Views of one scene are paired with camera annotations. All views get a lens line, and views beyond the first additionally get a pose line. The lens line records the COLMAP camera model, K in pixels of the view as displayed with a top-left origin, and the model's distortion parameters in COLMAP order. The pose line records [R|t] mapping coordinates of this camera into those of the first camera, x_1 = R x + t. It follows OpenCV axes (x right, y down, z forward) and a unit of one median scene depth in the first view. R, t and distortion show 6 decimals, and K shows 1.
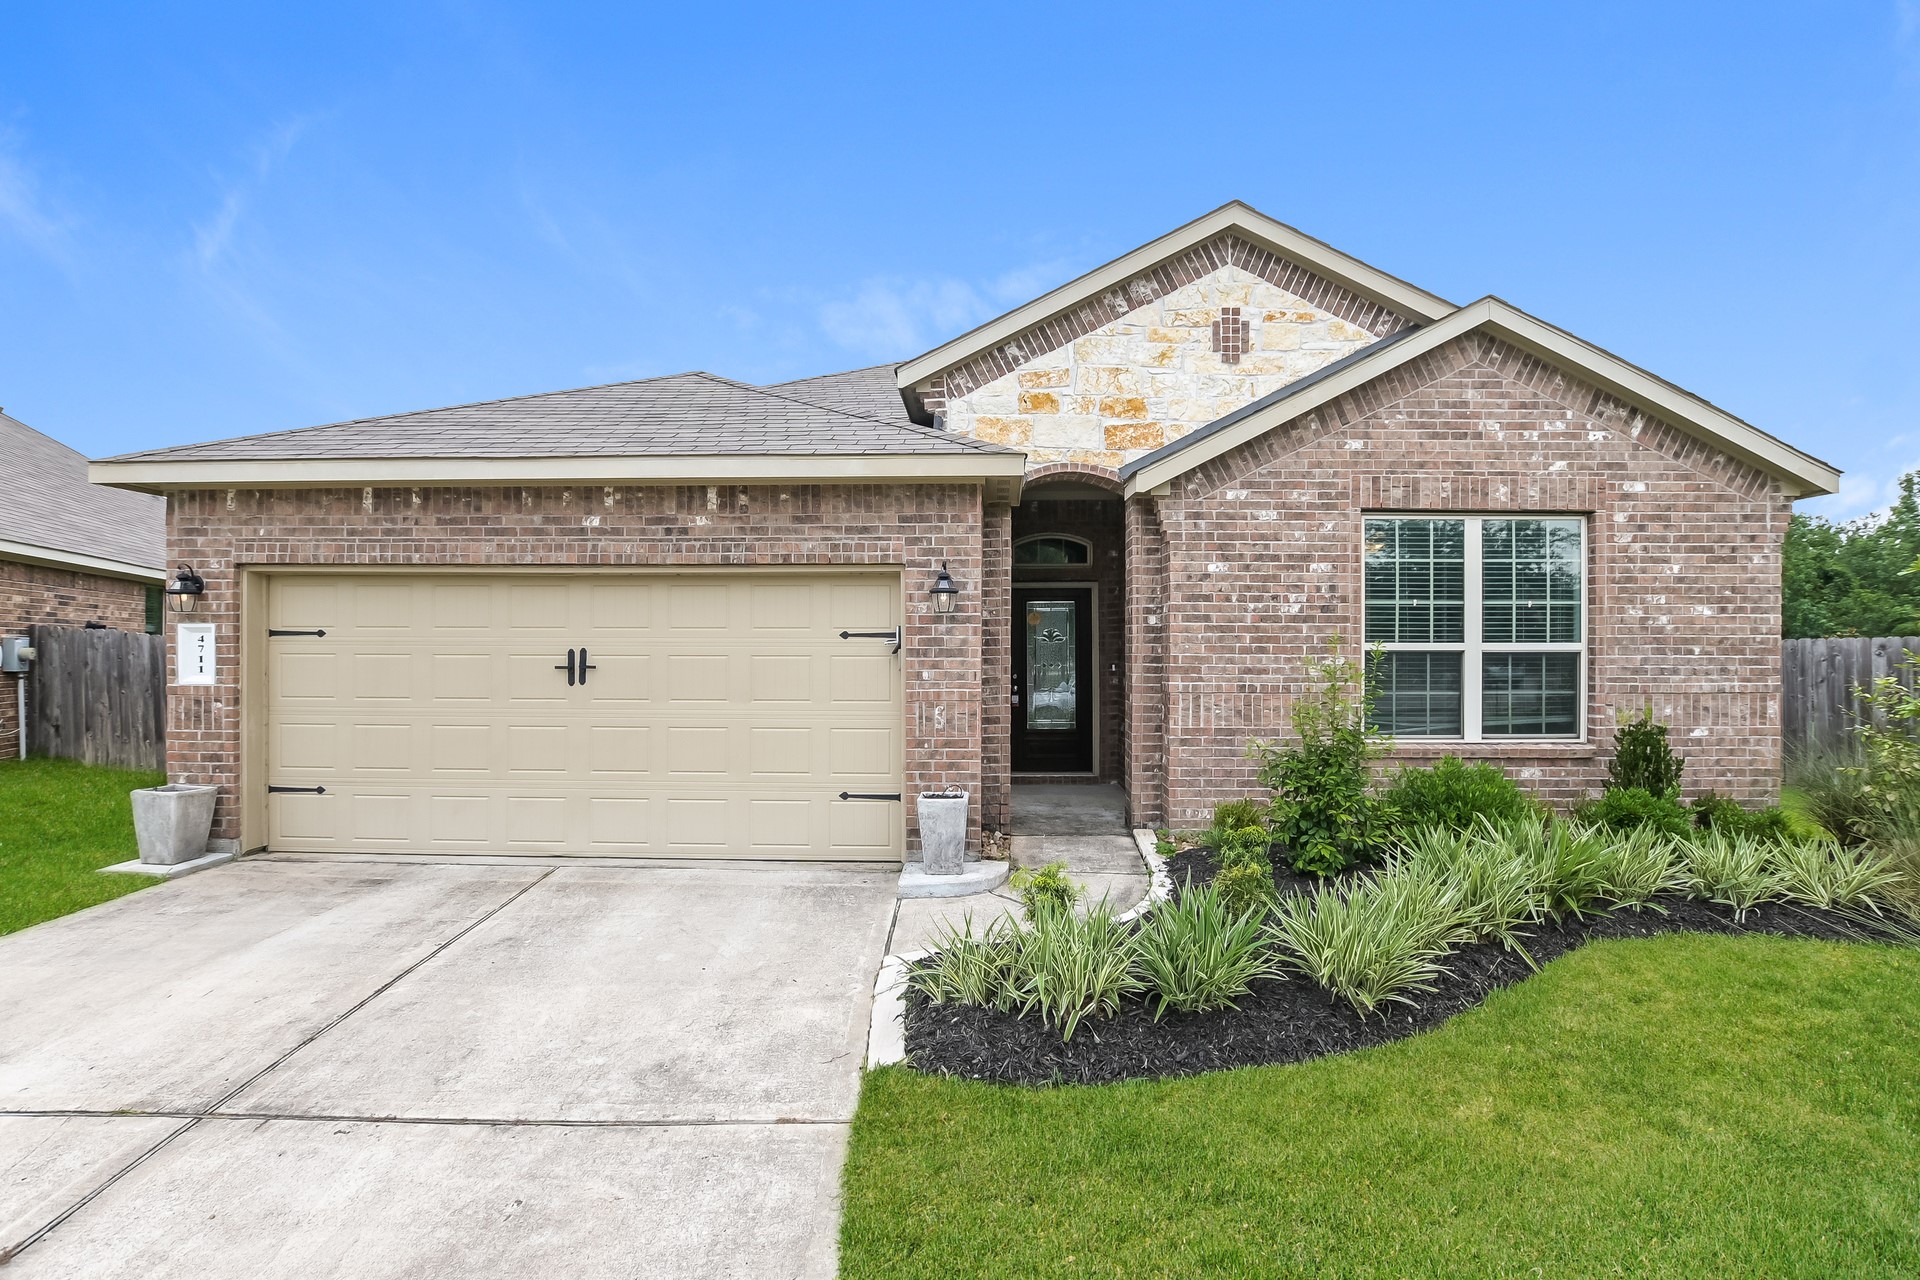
lens RADIAL K [[838.8, 0, 969.6], [0, 838.8, 641.1], [0, 0, 1]] dist [-0.014601, -0.000010]
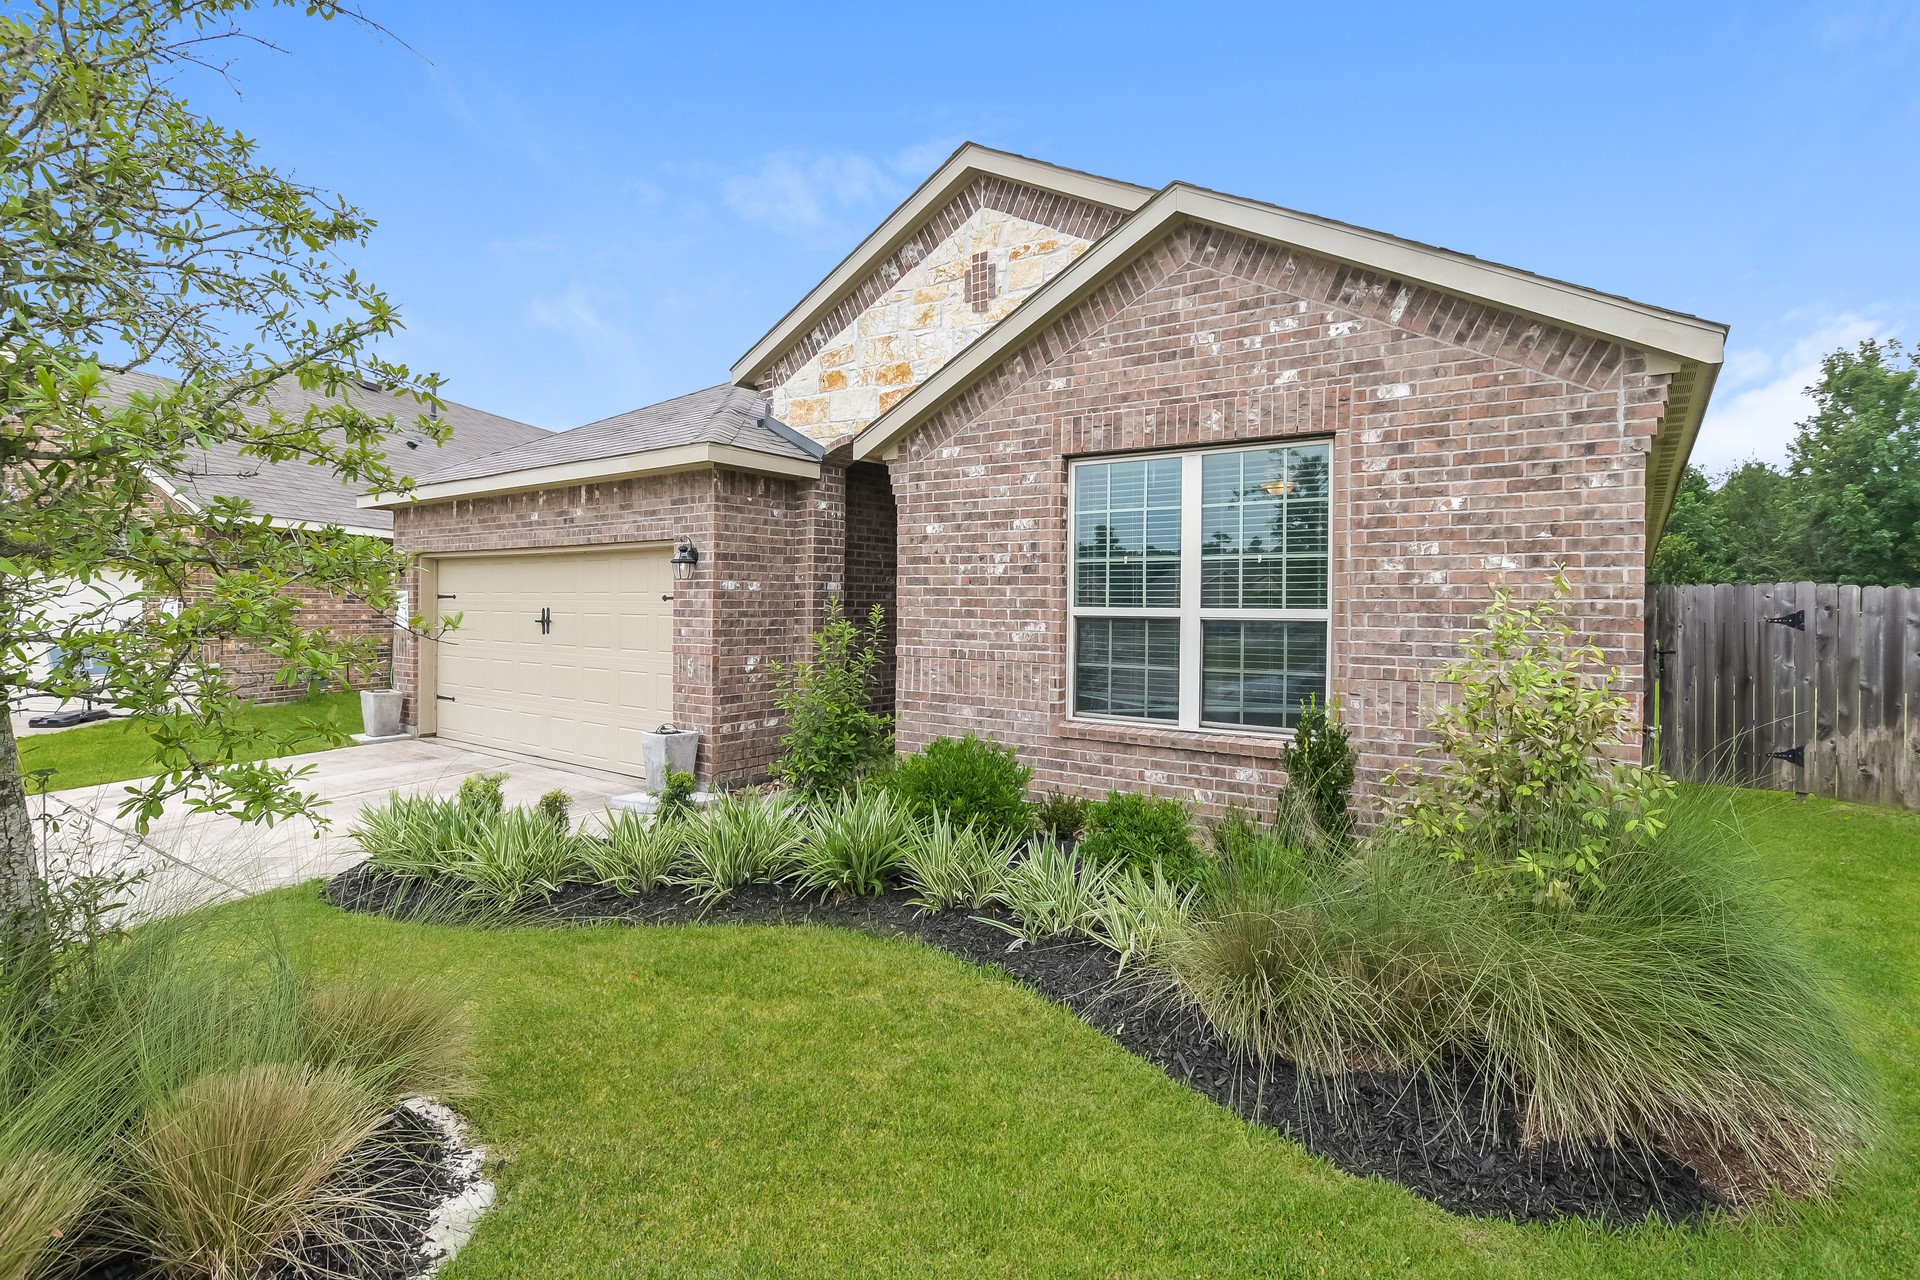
lens RADIAL K [[886.5, 0, 960.6], [0, 886.5, 598.6], [0, 0, 1]] dist [-0.015837, 0.000294]
pose [[0.832439, 0.001397, -0.554115, 0.901591], [-0.000532, 0.999998, 0.001722, -0.008447], [0.554116, -0.001138, 0.832438, 0.159017]]
